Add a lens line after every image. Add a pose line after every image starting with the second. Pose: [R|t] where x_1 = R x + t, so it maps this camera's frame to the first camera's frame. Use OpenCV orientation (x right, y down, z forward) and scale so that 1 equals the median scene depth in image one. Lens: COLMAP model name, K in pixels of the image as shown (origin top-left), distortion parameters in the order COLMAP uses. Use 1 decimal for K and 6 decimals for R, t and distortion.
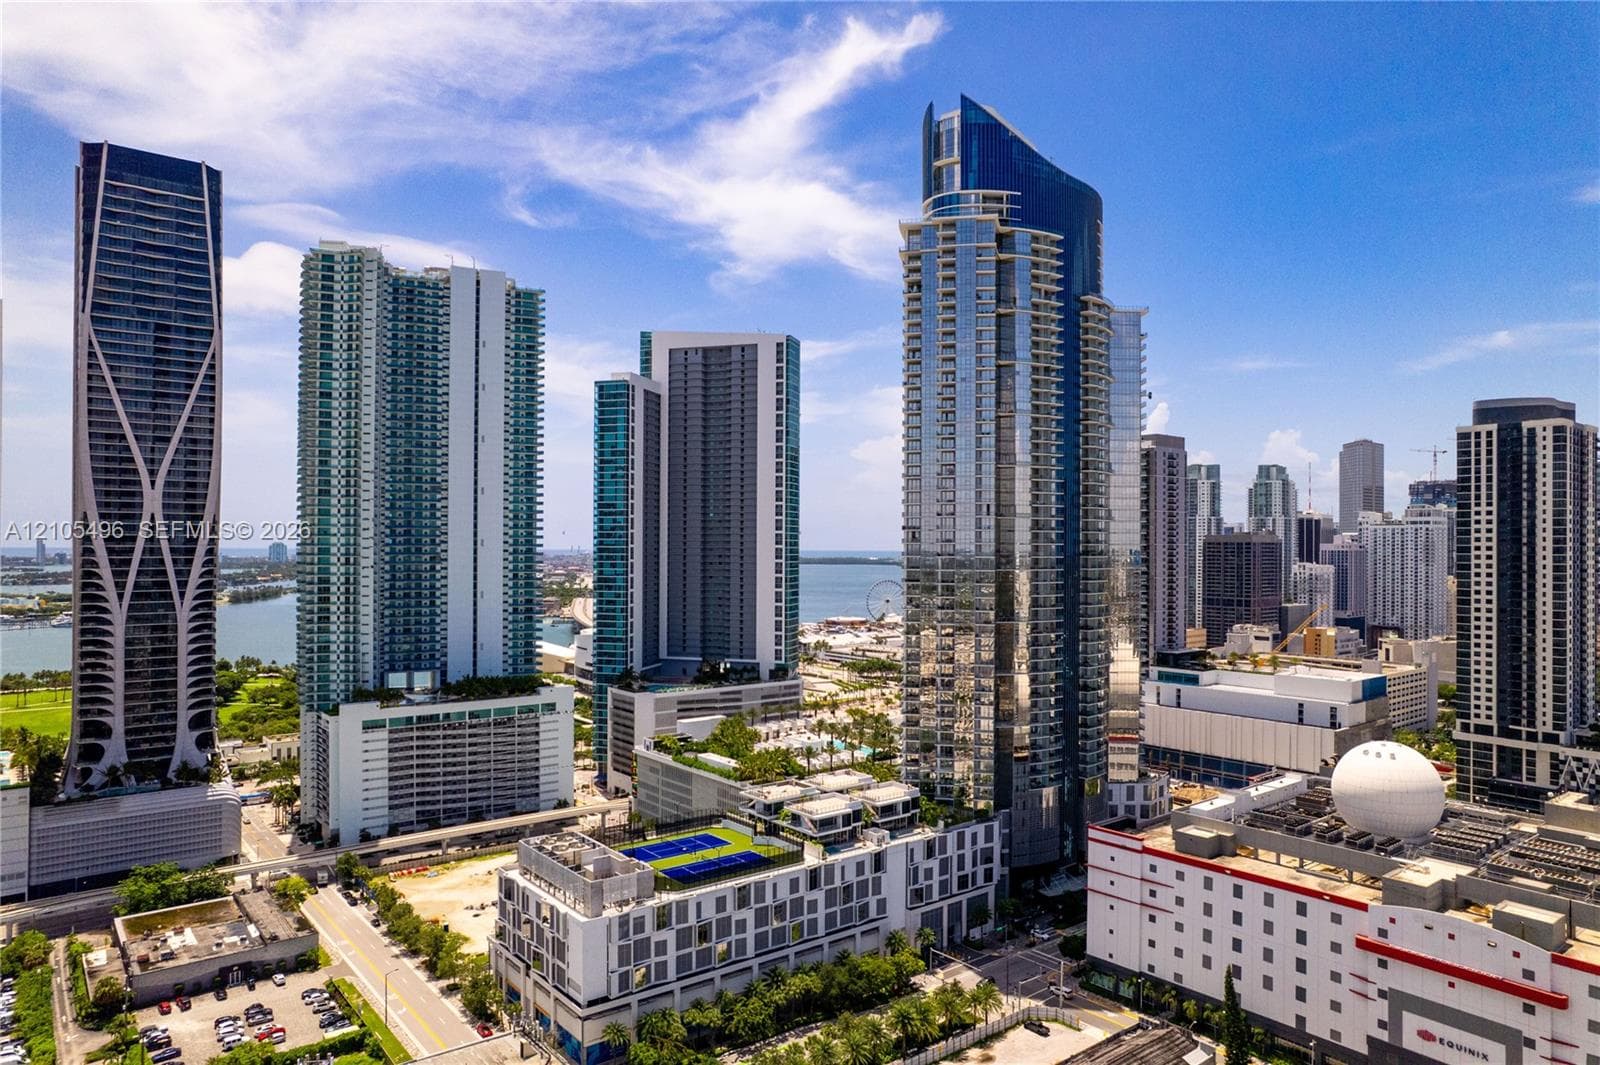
lens RADIAL K [[1020.3, 0, 793.7], [0, 1020.3, 542.3], [0, 0, 1]] dist [-0.080028, 0.066793]
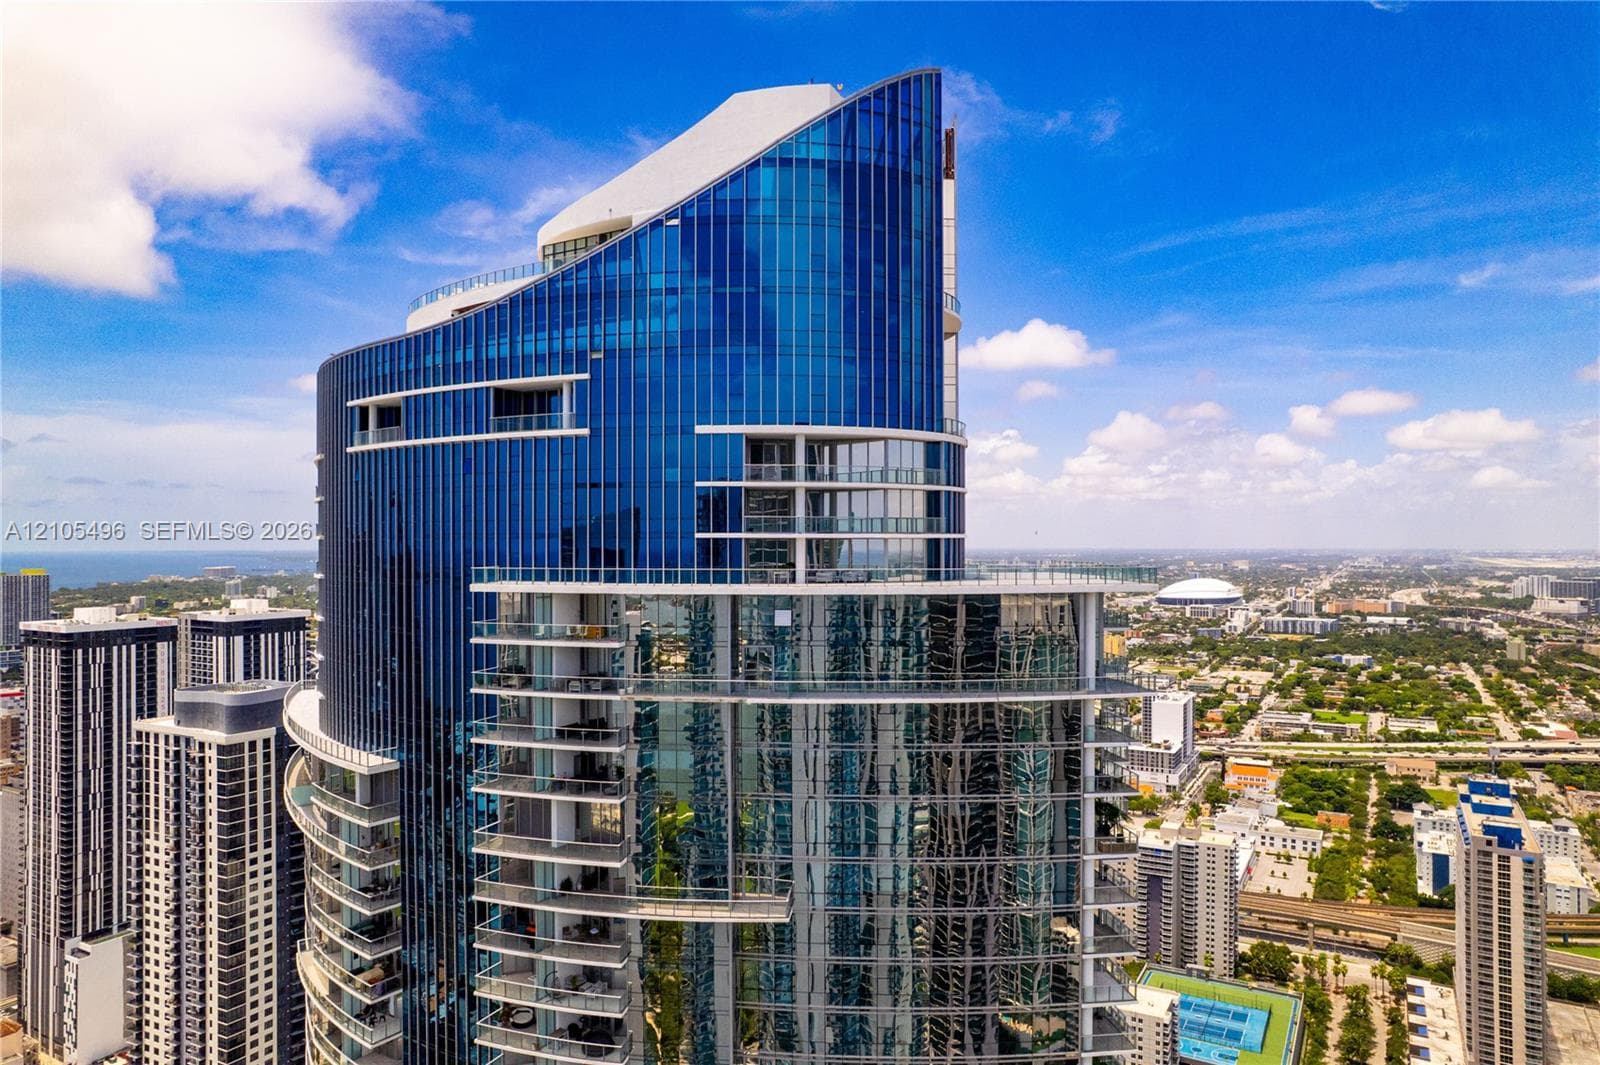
lens RADIAL K [[1020.3, 0, 805.6], [0, 1020.3, 534.1], [0, 0, 1]] dist [-0.080028, 0.066793]
pose [[-0.368444, 0.001991, 0.929648, -0.082127], [-0.001778, 0.999994, -0.002846, -0.256368], [-0.929648, -0.002701, -0.368438, 0.926844]]
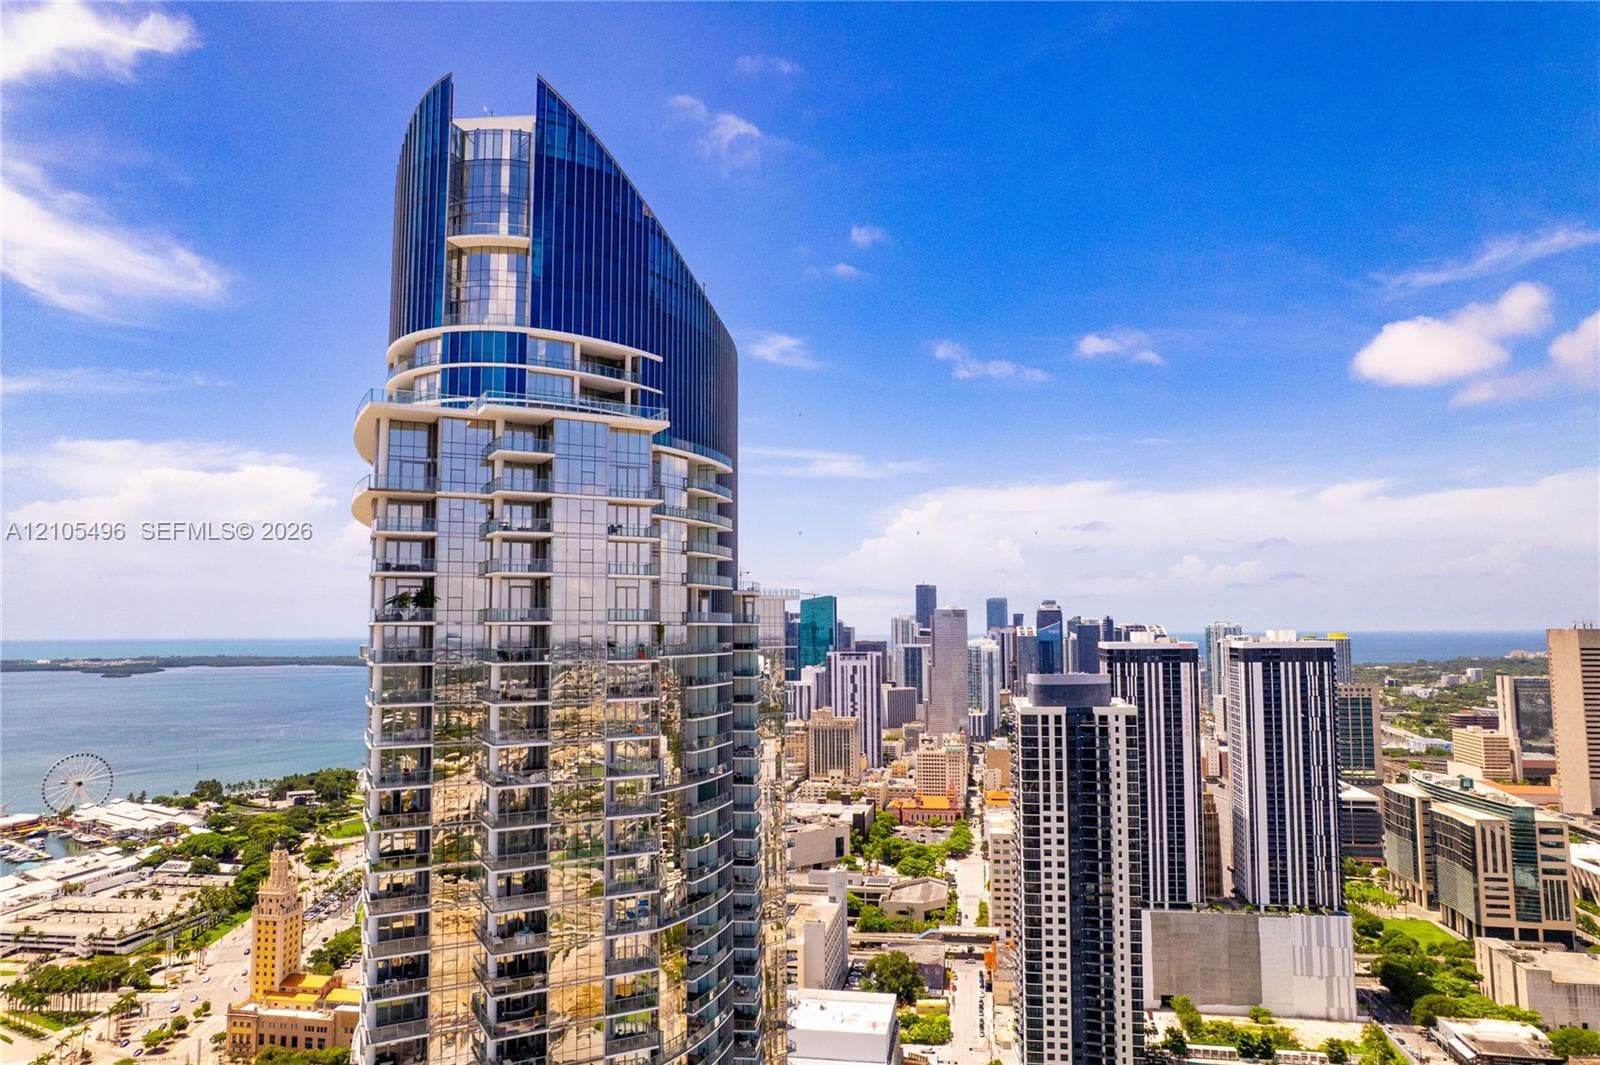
lens RADIAL K [[1020.3, 0, 799.4], [0, 1020.3, 536.9], [0, 0, 1]] dist [-0.080028, 0.066793]
pose [[0.750928, 0.049667, 0.658513, -0.000953], [0.006884, 0.996525, -0.083011, -0.192260], [-0.660348, 0.066869, 0.747977, 0.529075]]
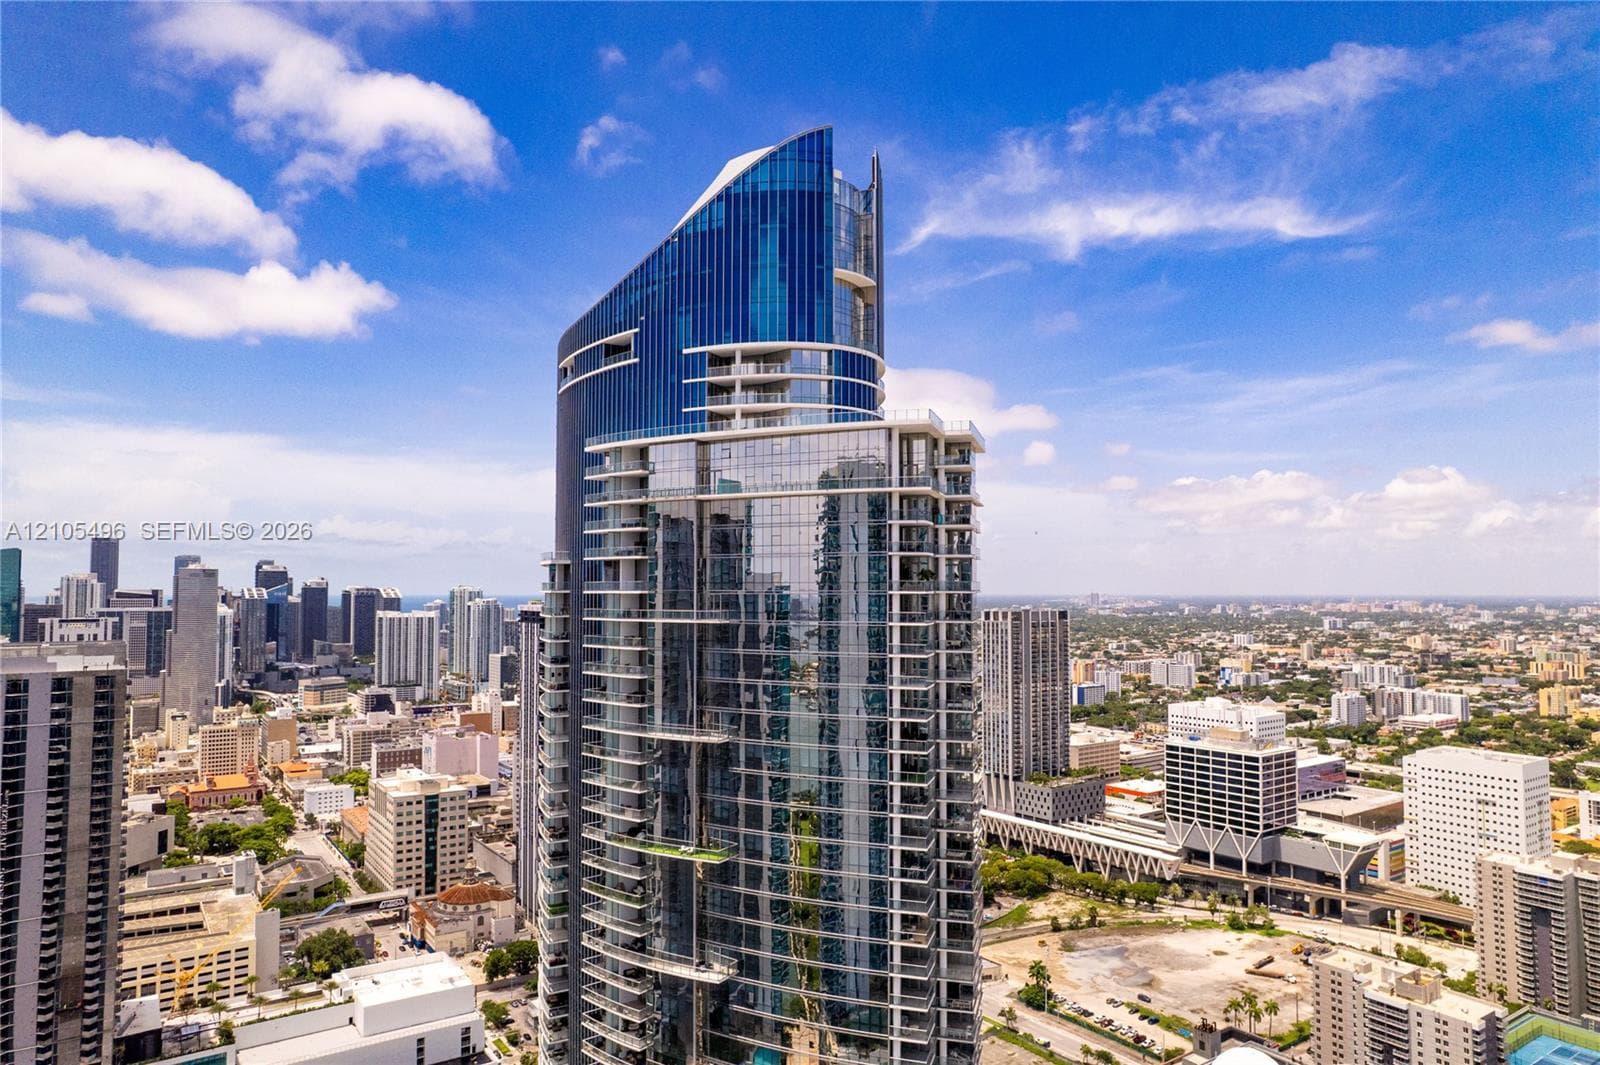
lens RADIAL K [[1020.3, 0, 798.7], [0, 1020.3, 530.1], [0, 0, 1]] dist [-0.080028, 0.066793]
pose [[0.064121, 0.051355, 0.996620, -0.242979], [-0.001686, 0.998679, -0.051353, -0.195122], [-0.997941, 0.001612, 0.064123, 0.808131]]
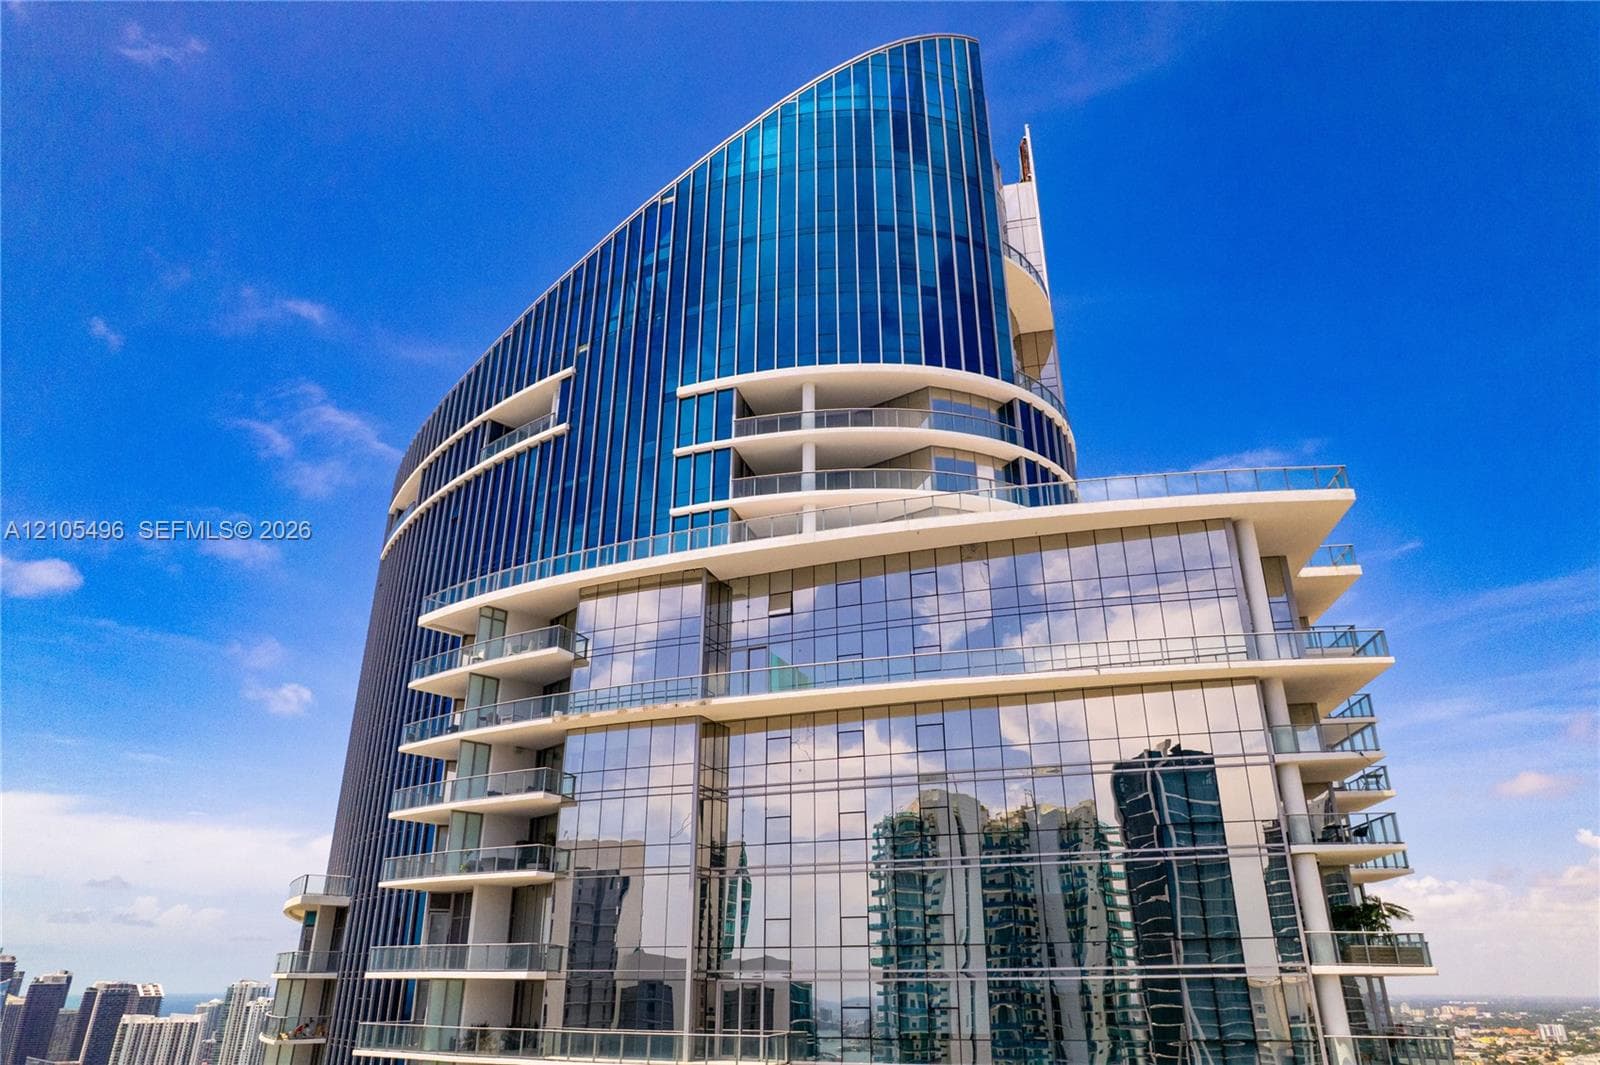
lens RADIAL K [[1020.3, 0, 800.0], [0, 1020.3, 533.1], [0, 0, 1]] dist [-0.080028, 0.066793]
pose [[-0.078994, 0.406238, 0.910346, -0.026460], [-0.003055, 0.913097, -0.407731, -0.190850], [-0.996870, -0.034990, -0.070888, 0.863822]]
